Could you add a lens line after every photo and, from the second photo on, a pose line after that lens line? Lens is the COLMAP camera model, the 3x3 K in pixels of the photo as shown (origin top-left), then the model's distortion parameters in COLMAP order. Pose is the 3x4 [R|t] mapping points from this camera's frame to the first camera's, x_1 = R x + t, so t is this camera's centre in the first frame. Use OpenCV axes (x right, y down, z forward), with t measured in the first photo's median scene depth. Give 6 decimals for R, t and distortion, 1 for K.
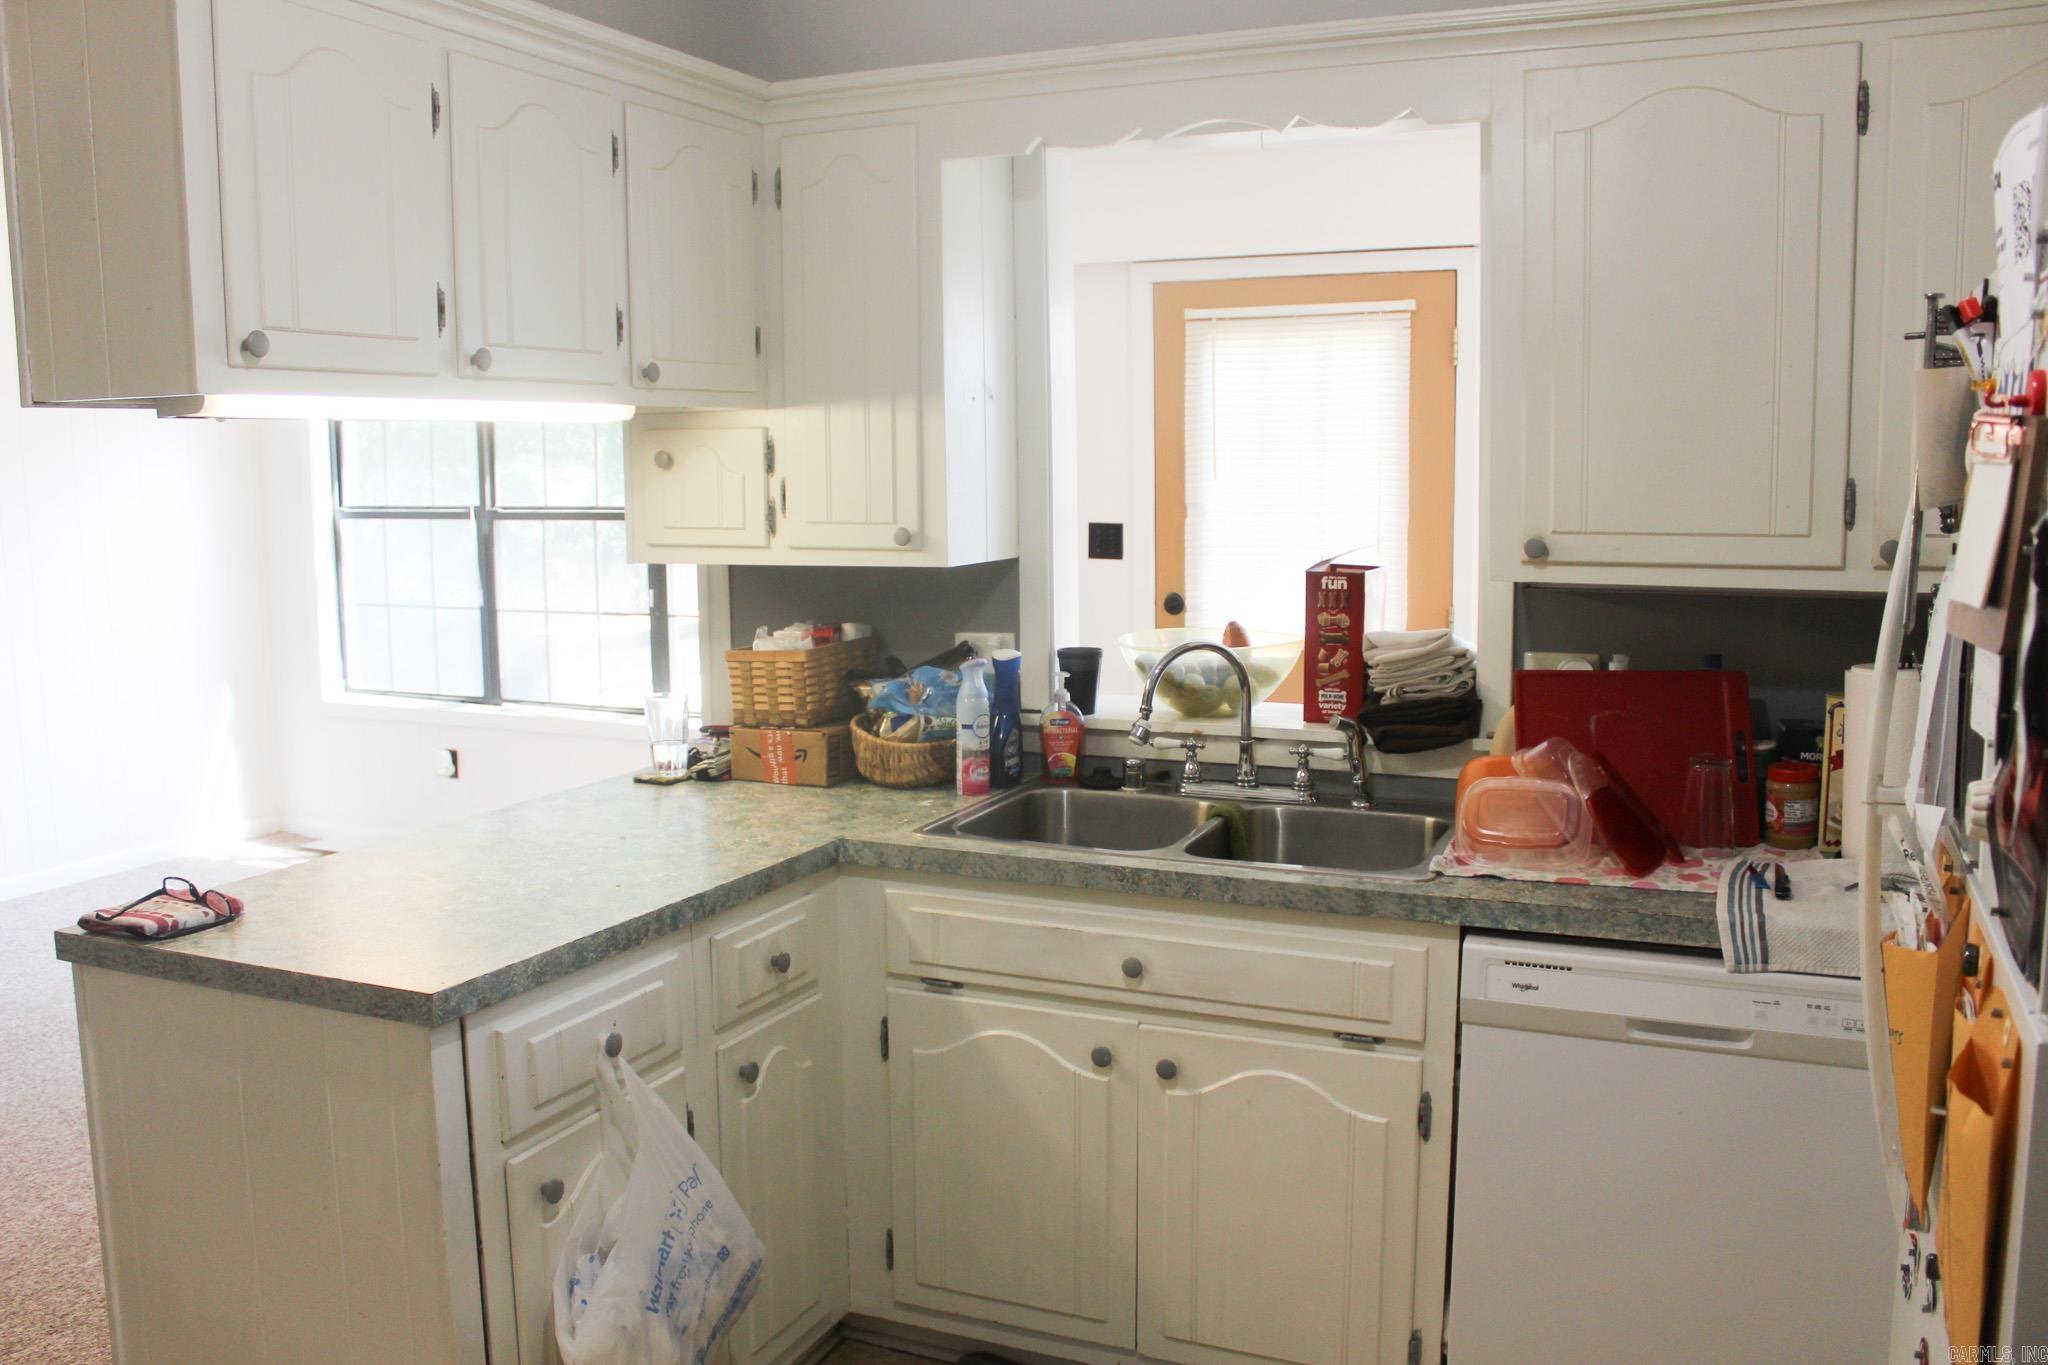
lens RADIAL K [[1750.0, 0, 1024.0], [0, 1750.0, 682.5], [0, 0, 1]] dist [-0.183745, 0.187006]
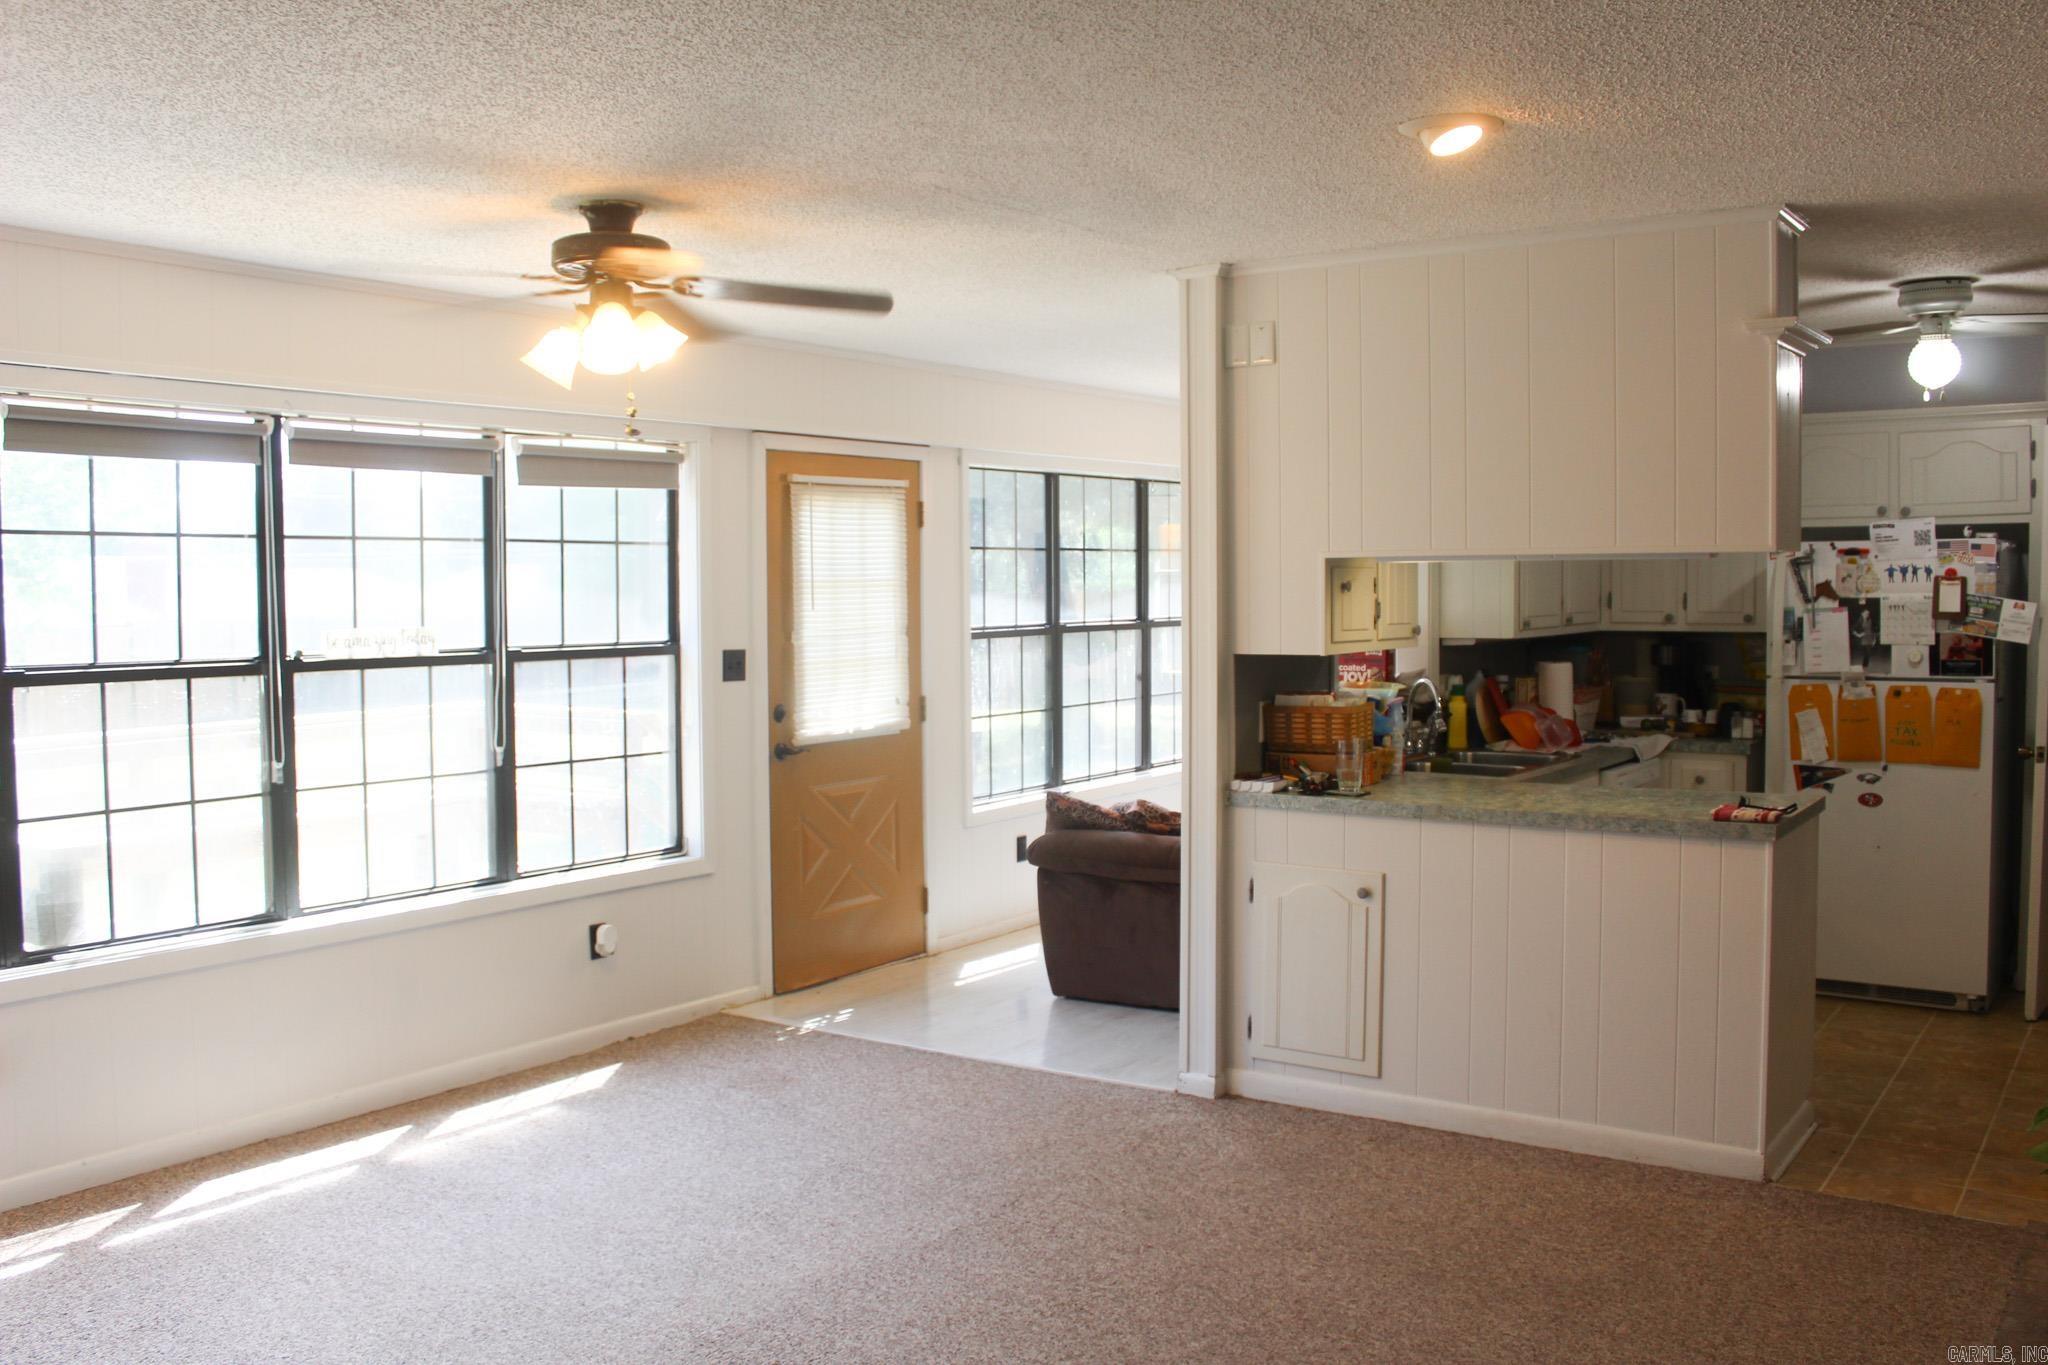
lens RADIAL K [[1750.0, 0, 1024.0], [0, 1750.0, 682.5], [0, 0, 1]] dist [-0.183745, 0.187006]
pose [[0.186705, -0.047890, 0.981248, -1.102235], [0.135088, 0.990575, 0.022642, -0.072551], [-0.973084, 0.128327, 0.191414, 0.613841]]
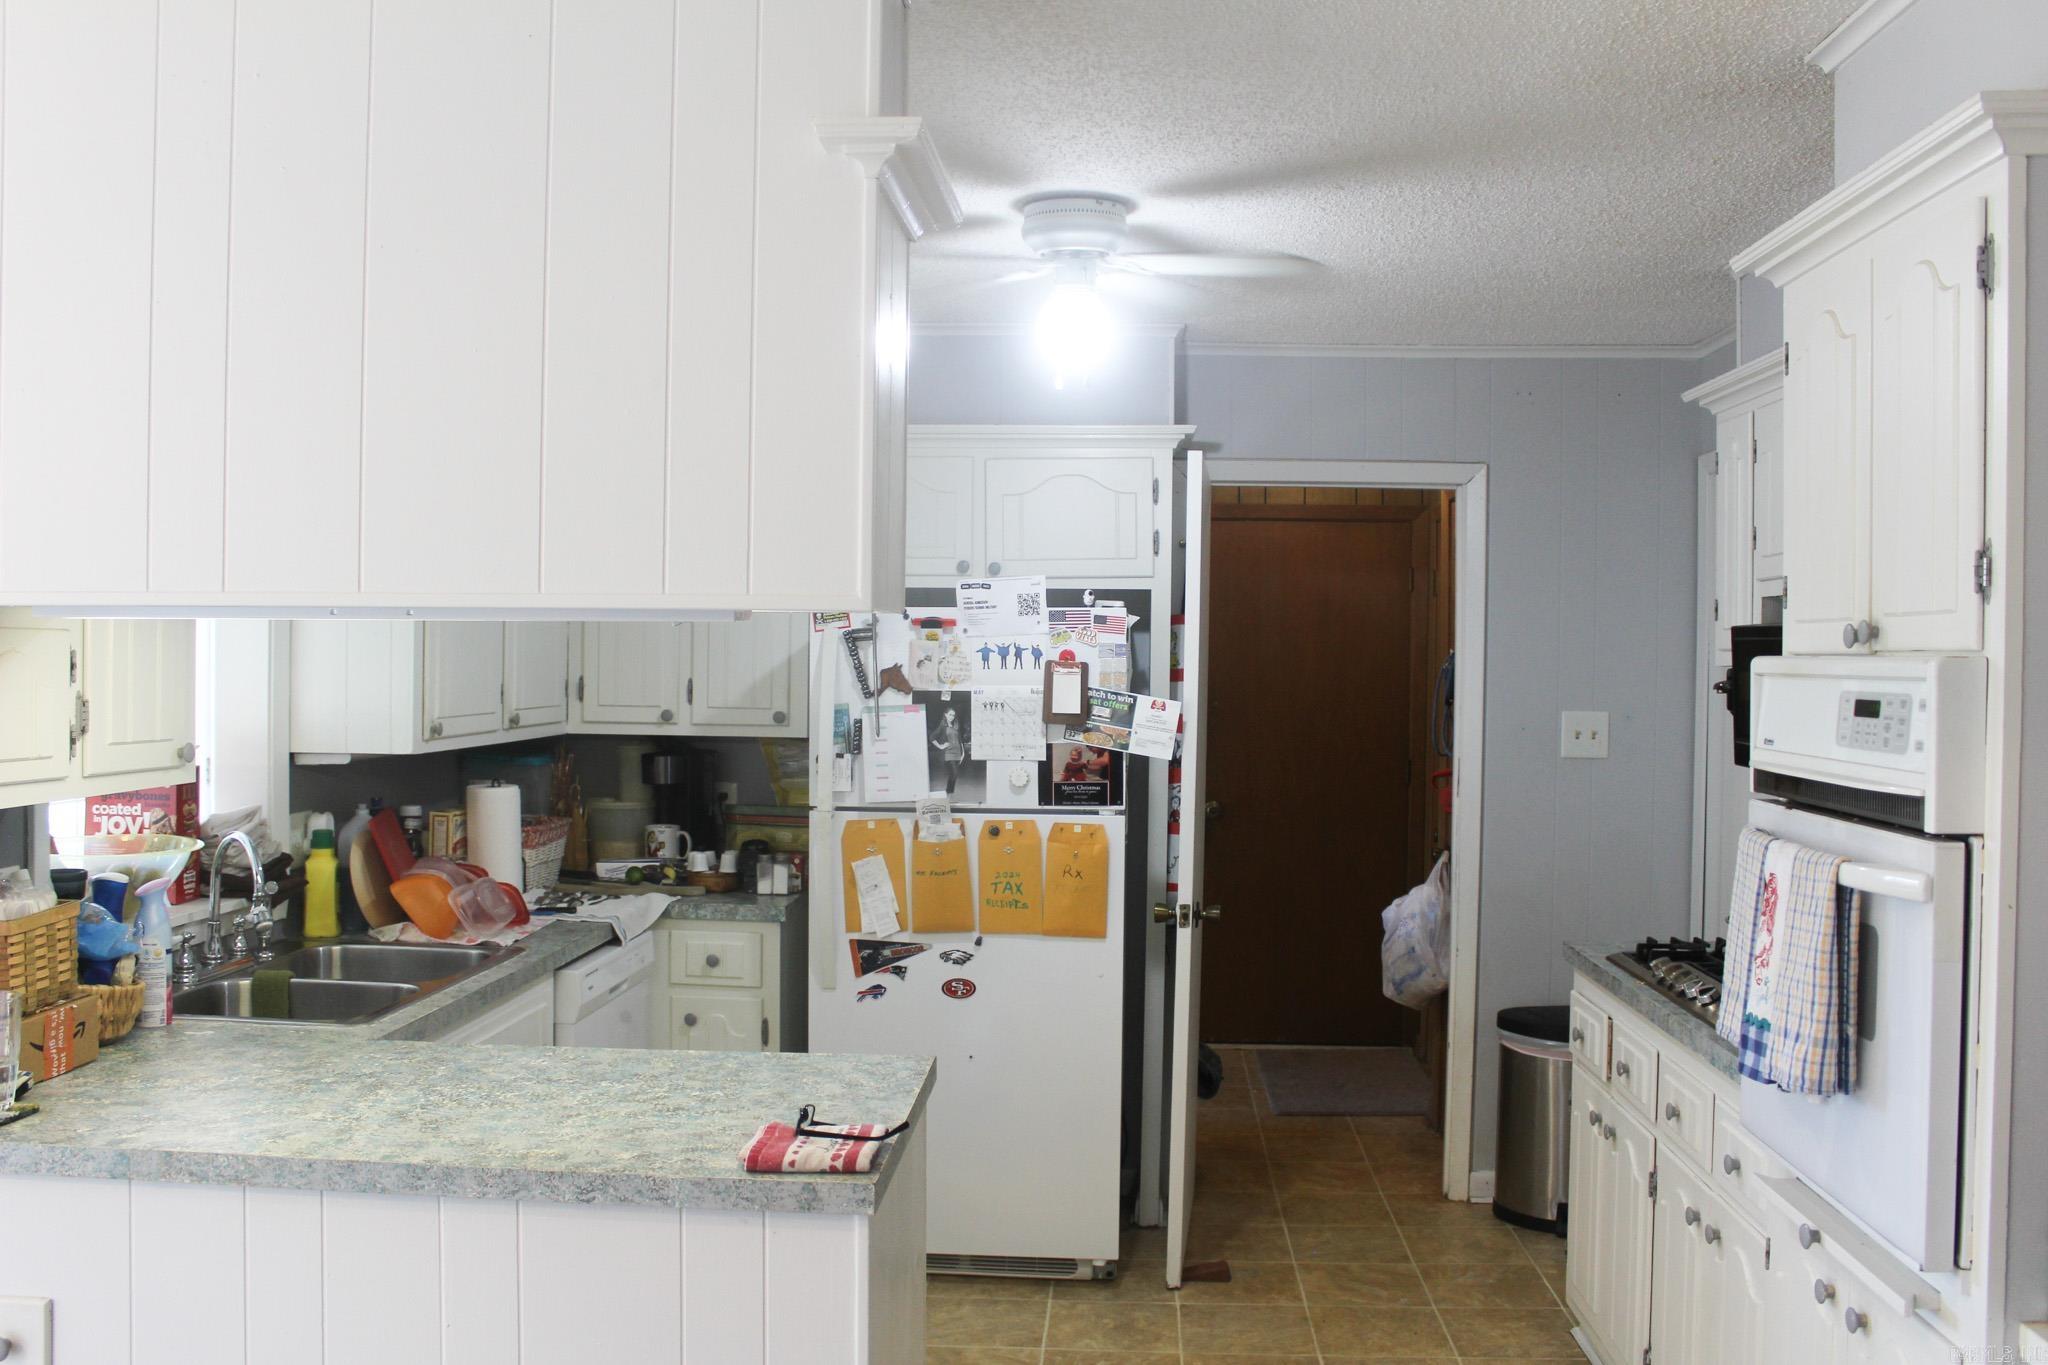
lens RADIAL K [[1750.0, 0, 1024.0], [0, 1750.0, 682.5], [0, 0, 1]] dist [-0.183745, 0.187006]
pose [[-0.359201, -0.008068, 0.933225, -0.625005], [0.111926, 0.992373, 0.051660, -0.067989], [-0.926524, 0.123009, -0.355558, 0.523301]]
